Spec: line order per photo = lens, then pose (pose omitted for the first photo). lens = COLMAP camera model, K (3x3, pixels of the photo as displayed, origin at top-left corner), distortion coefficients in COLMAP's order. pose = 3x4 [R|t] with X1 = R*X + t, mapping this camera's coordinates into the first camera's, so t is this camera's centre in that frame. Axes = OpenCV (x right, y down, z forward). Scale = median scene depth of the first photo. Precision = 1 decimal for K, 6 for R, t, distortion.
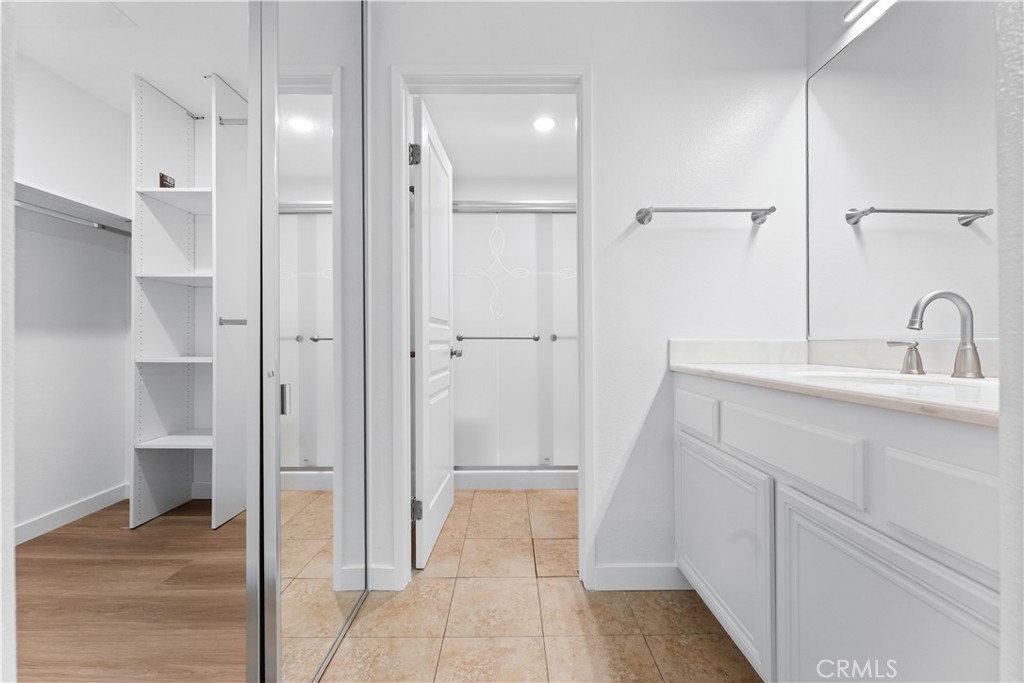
lens RADIAL K [[412.5, 0, 512.0], [0, 412.5, 341.5], [0, 0, 1]] dist [-0.003507, -0.000188]
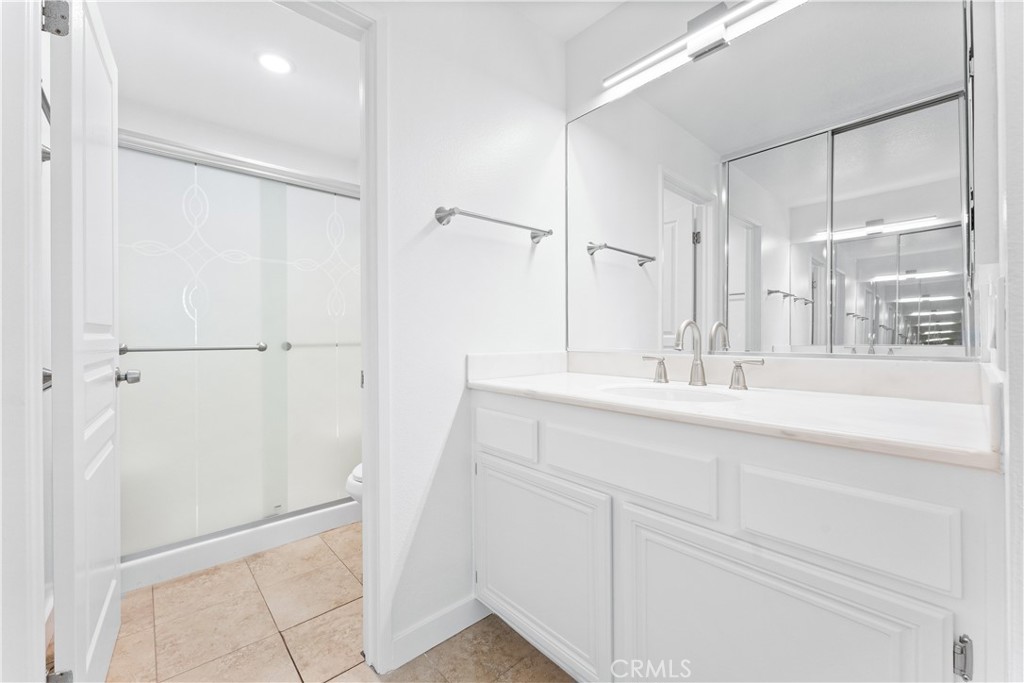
lens RADIAL K [[419.1, 0, 531.7], [0, 419.1, 337.3], [0, 0, 1]] dist [-0.000897, -0.000028]
pose [[0.750658, 0.001238, 0.660690, -0.129749], [0.001498, 0.999992, -0.003575, -0.039569], [-0.660690, 0.003673, 0.750650, 0.199700]]
